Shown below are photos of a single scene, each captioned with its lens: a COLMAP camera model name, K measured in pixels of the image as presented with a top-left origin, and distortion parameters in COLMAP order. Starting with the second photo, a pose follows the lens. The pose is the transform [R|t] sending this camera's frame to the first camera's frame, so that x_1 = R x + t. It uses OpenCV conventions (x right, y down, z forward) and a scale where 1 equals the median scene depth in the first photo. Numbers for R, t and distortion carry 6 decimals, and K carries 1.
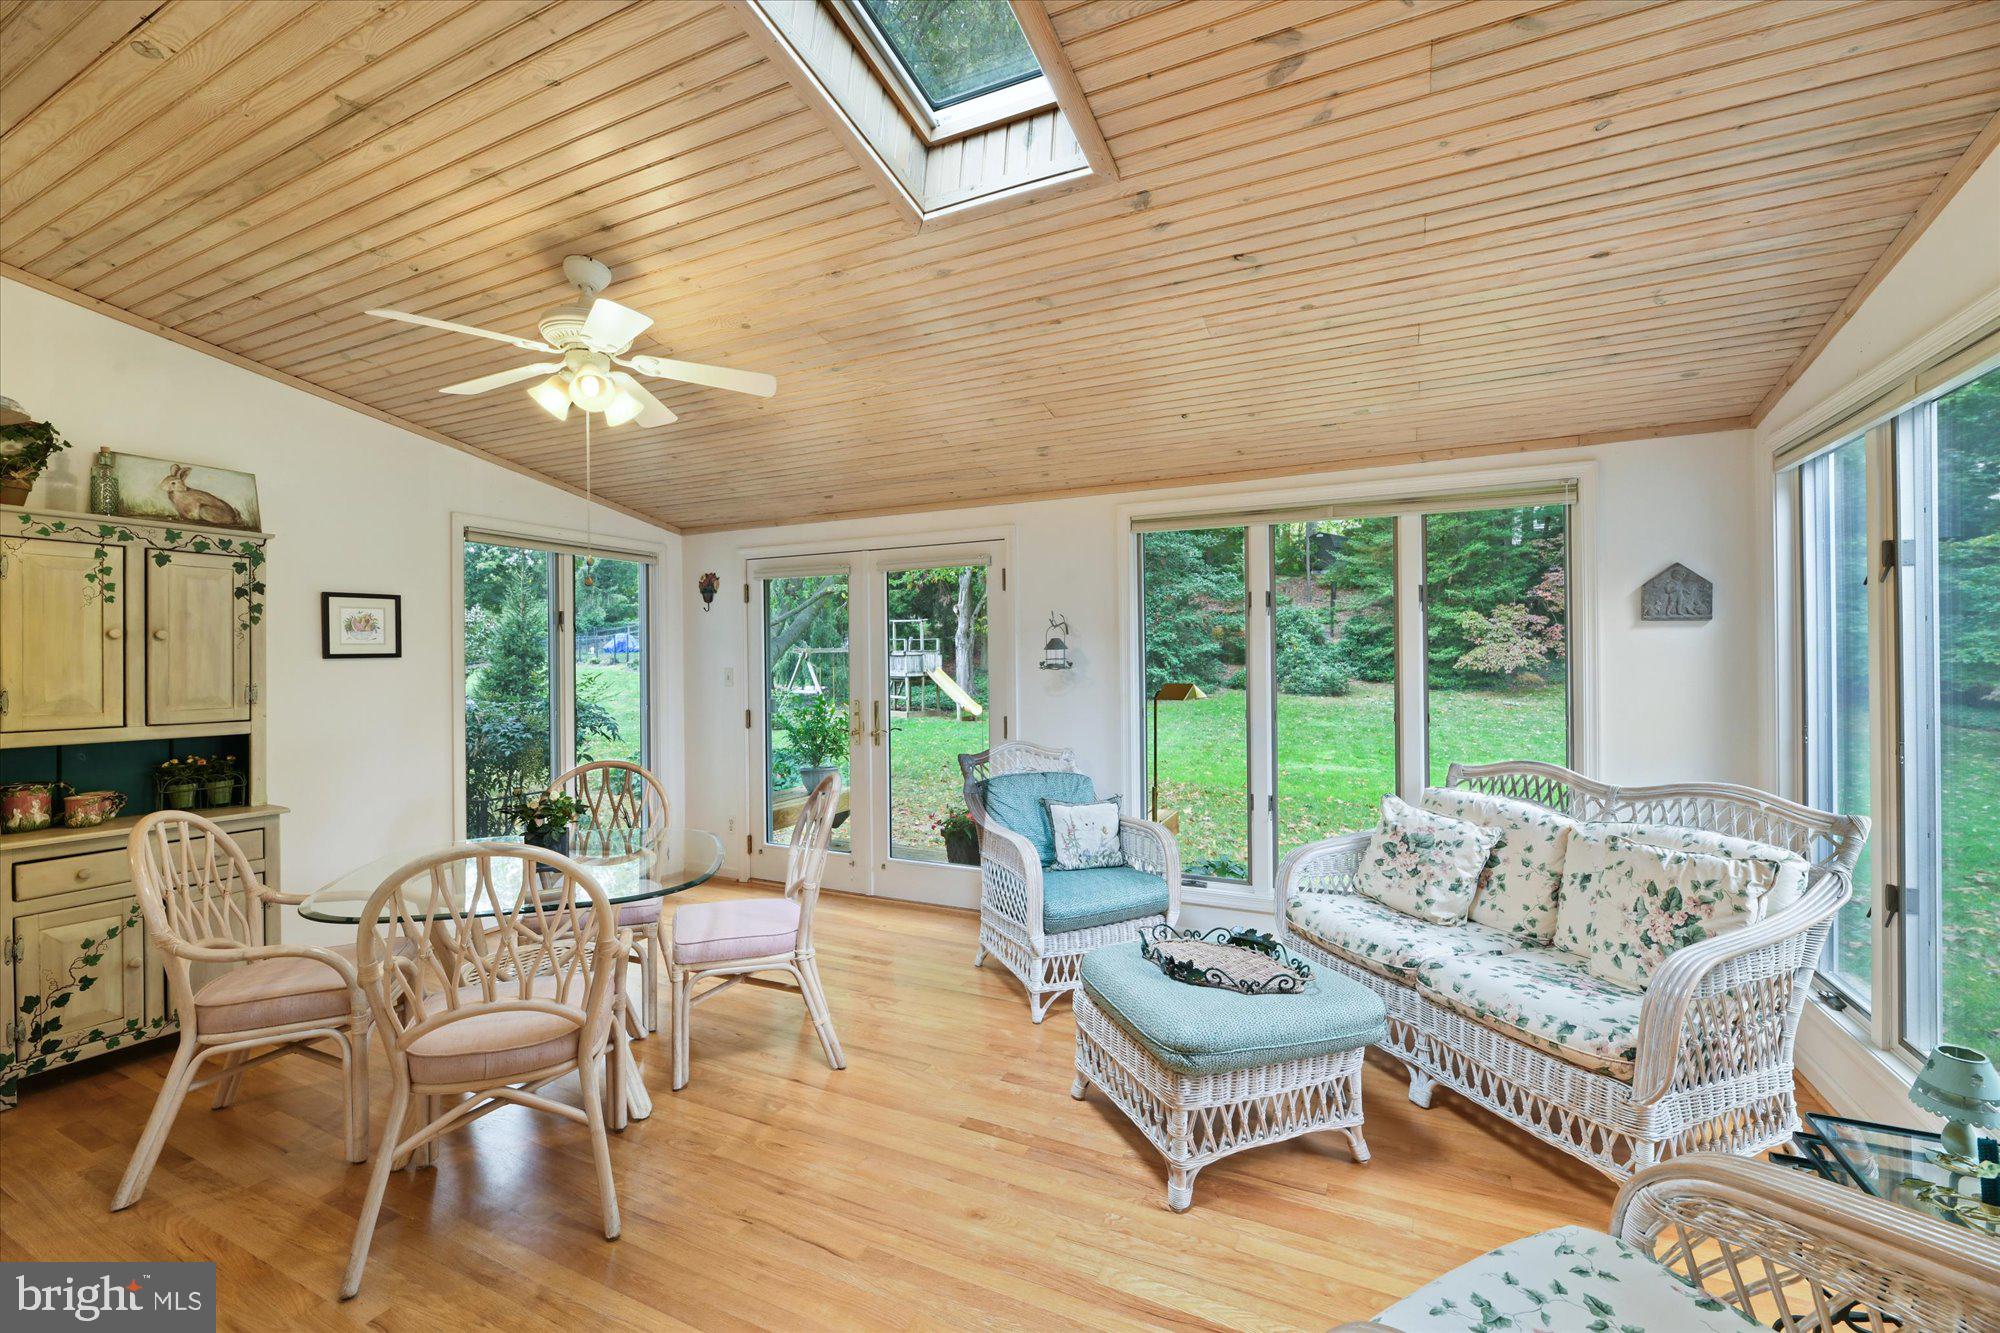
lens RADIAL K [[820.5, 0, 1003.5], [0, 820.5, 662.3], [0, 0, 1]] dist [-0.010876, -0.003141]
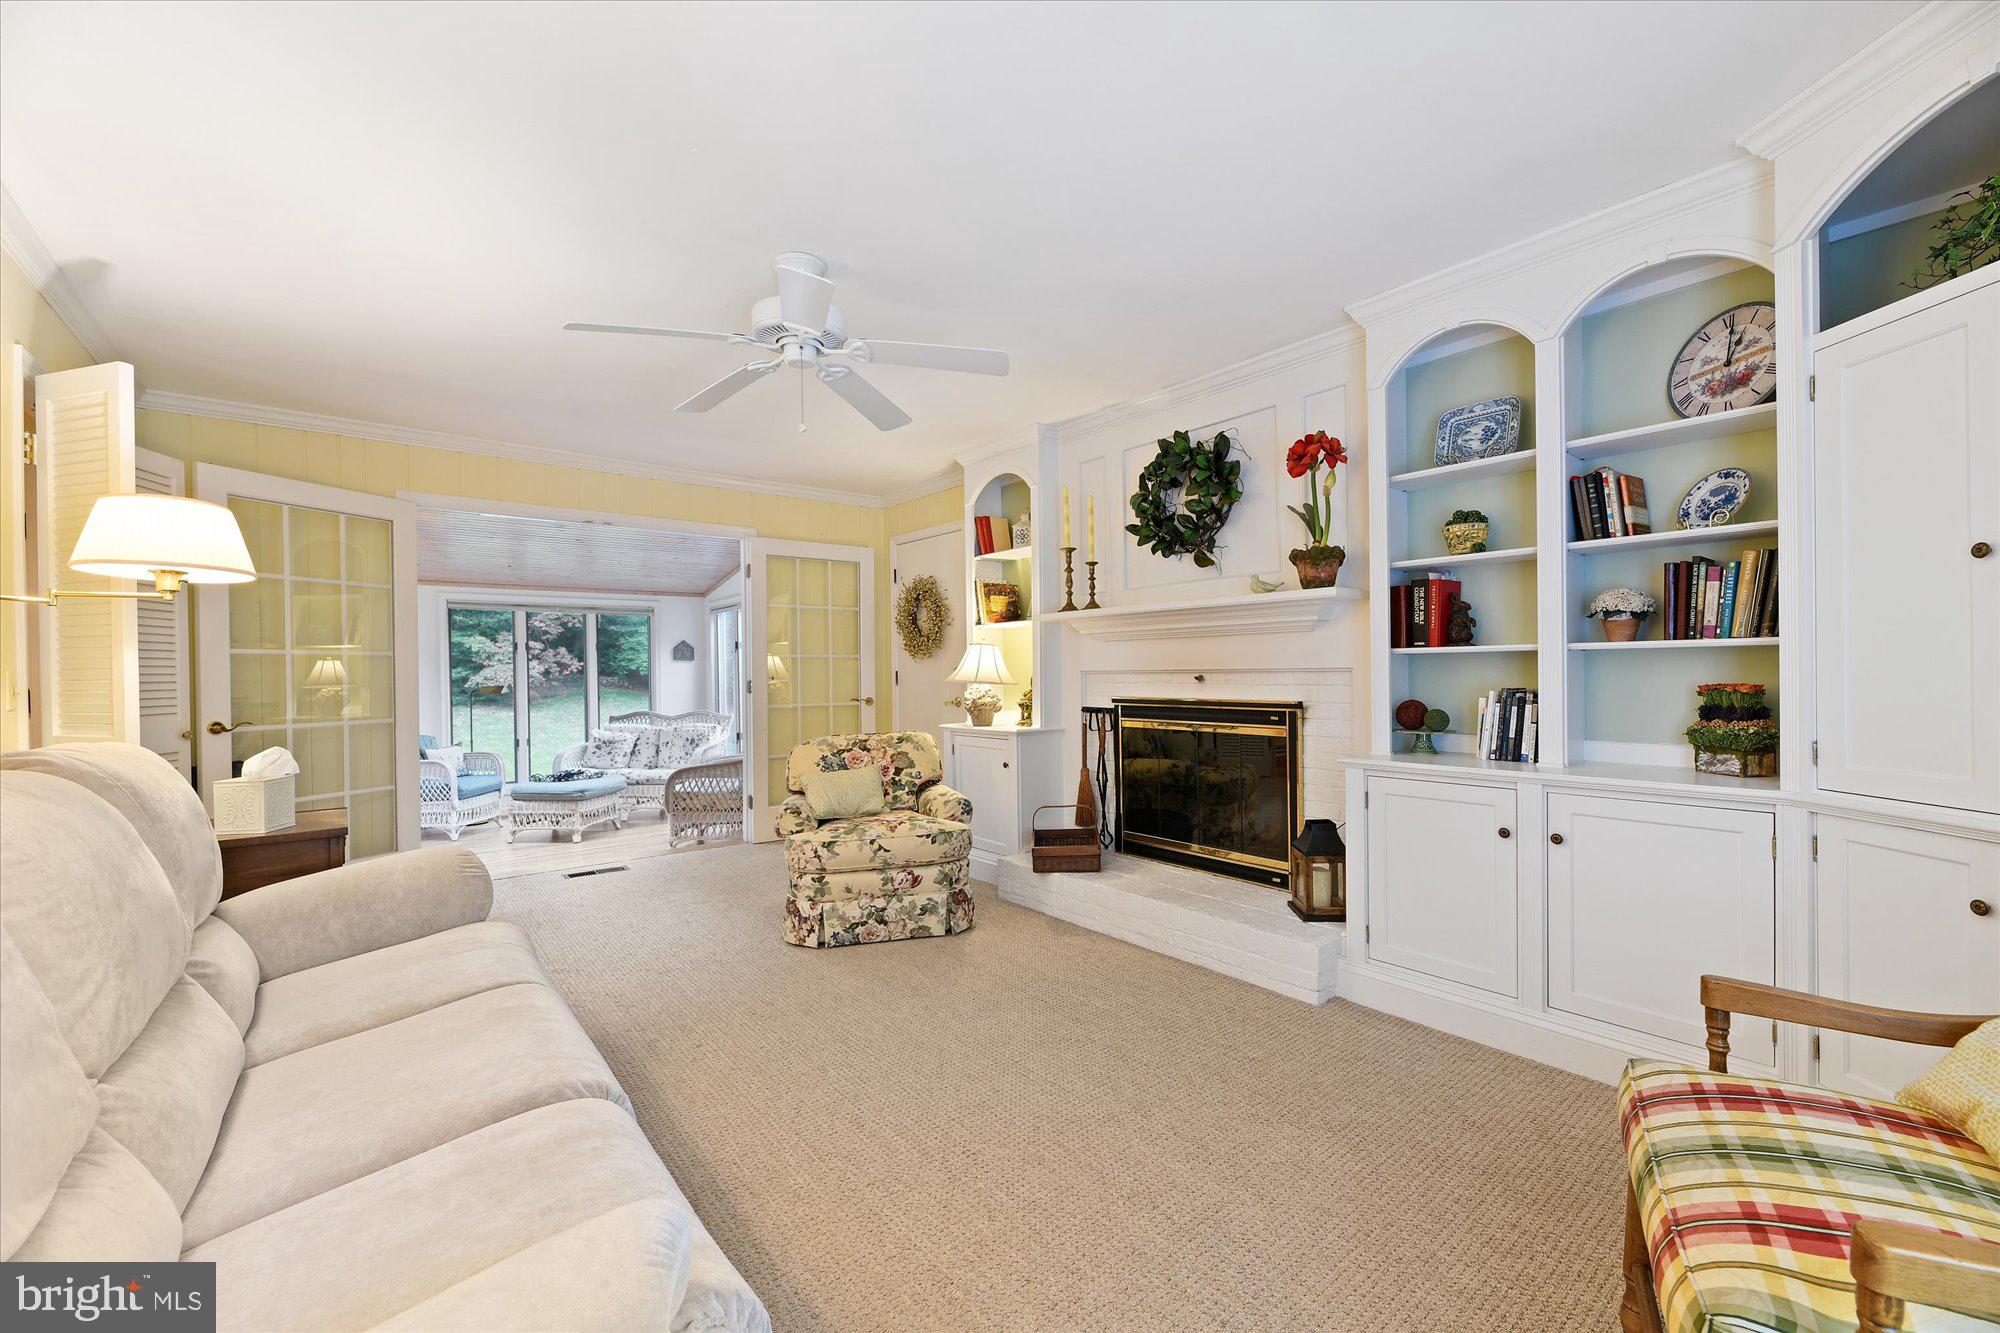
lens RADIAL K [[820.5, 0, 995.8], [0, 820.5, 681.7], [0, 0, 1]] dist [-0.010876, -0.003141]
pose [[0.430416, -0.007434, 0.902600, -1.146618], [0.008758, 0.999953, 0.004059, 0.018929], [-0.902588, 0.006158, 0.430461, -1.087234]]
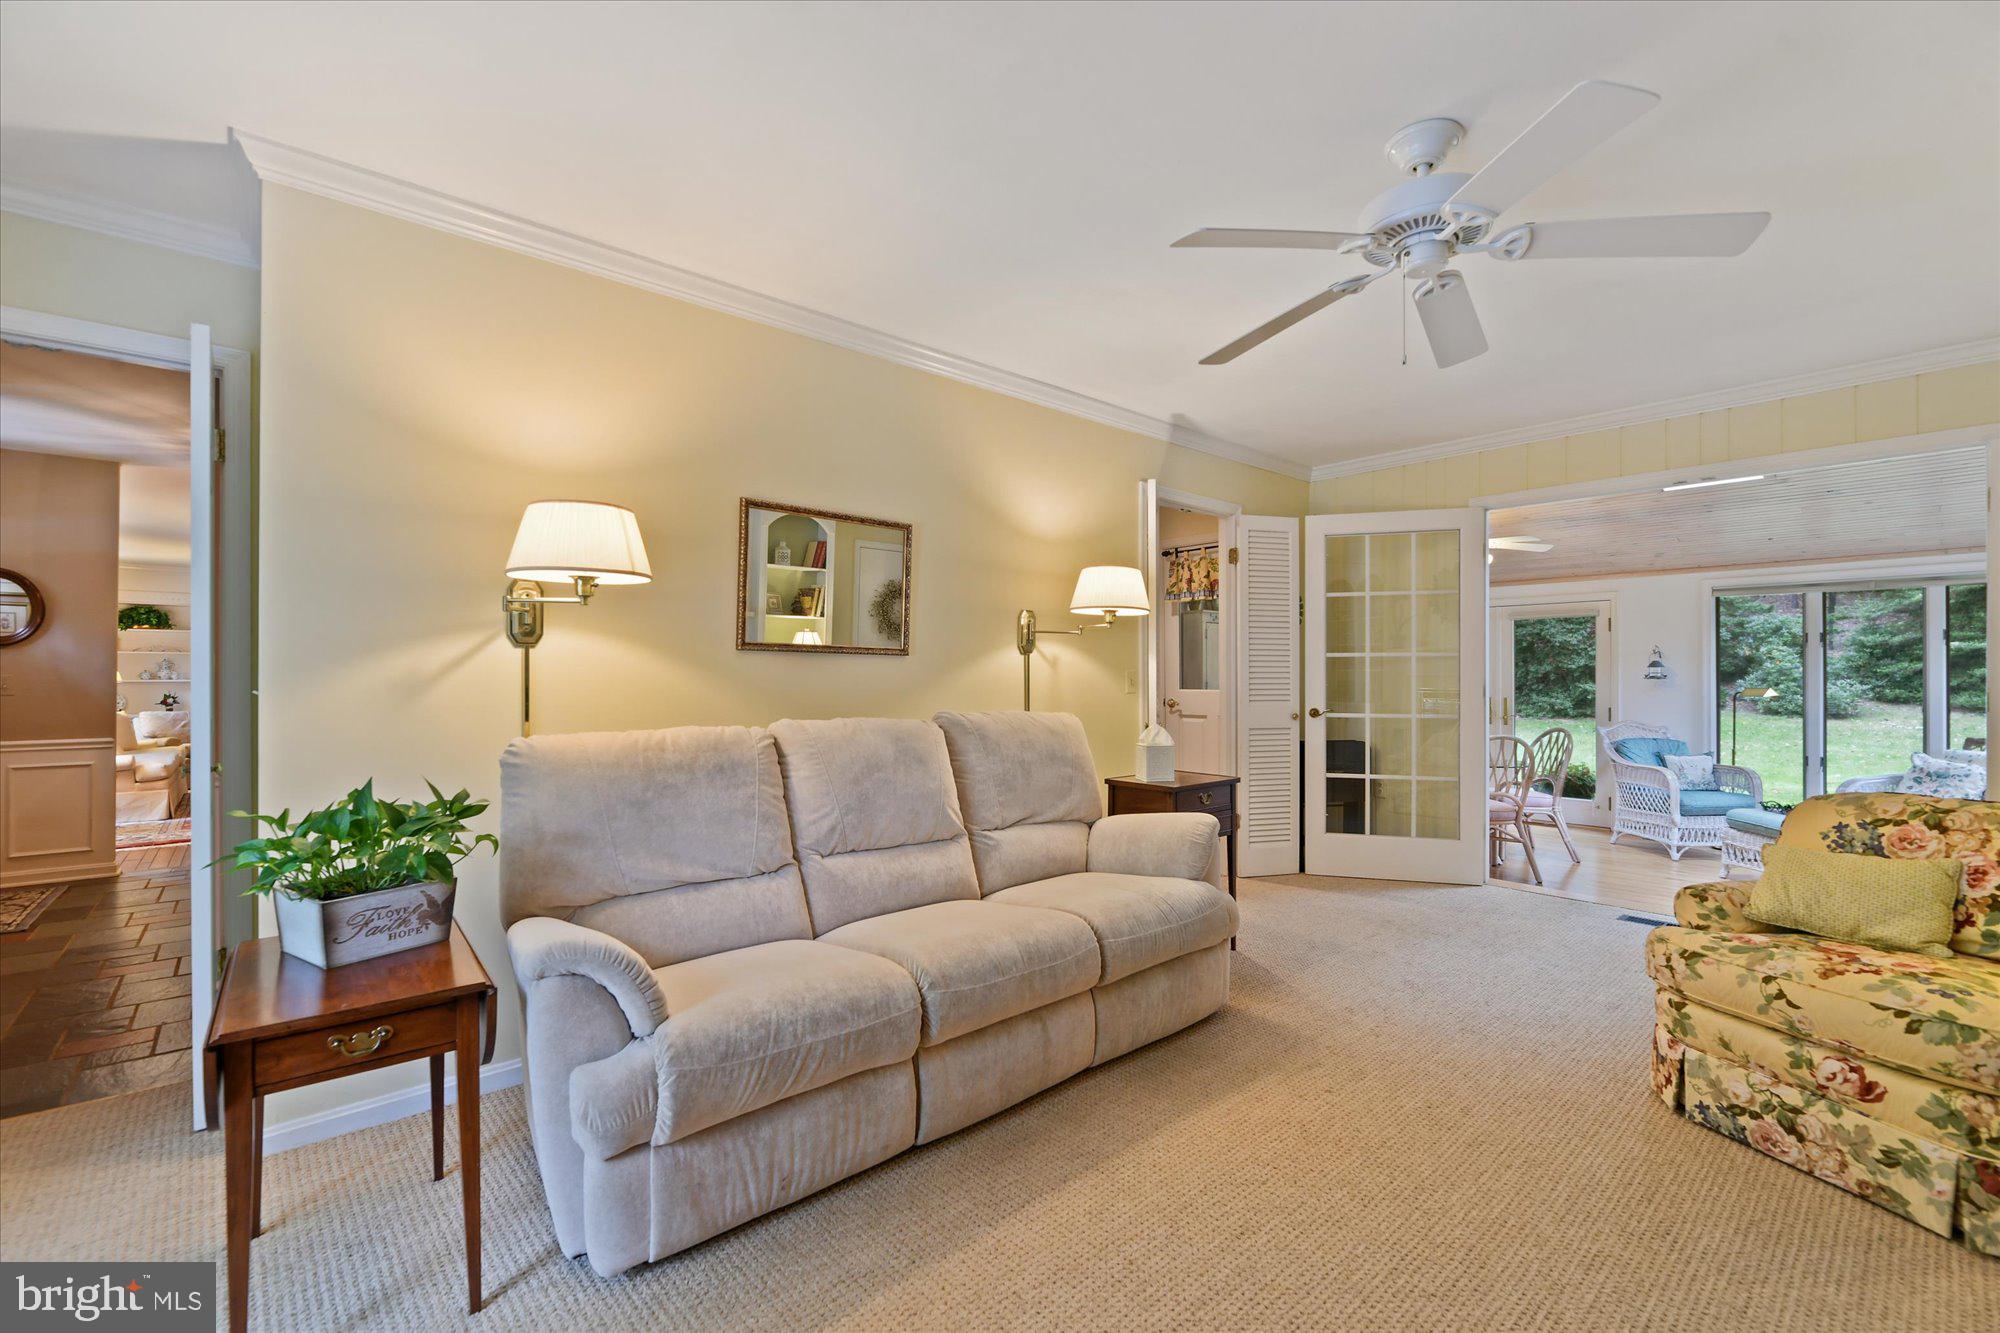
lens RADIAL K [[820.5, 0, 998.5], [0, 820.5, 670.7], [0, 0, 1]] dist [-0.010876, -0.003141]
pose [[0.916004, 0.008217, -0.401086, -0.584062], [-0.009840, 0.999950, -0.001988, 0.009794], [0.401050, 0.005768, 0.916038, -1.244264]]
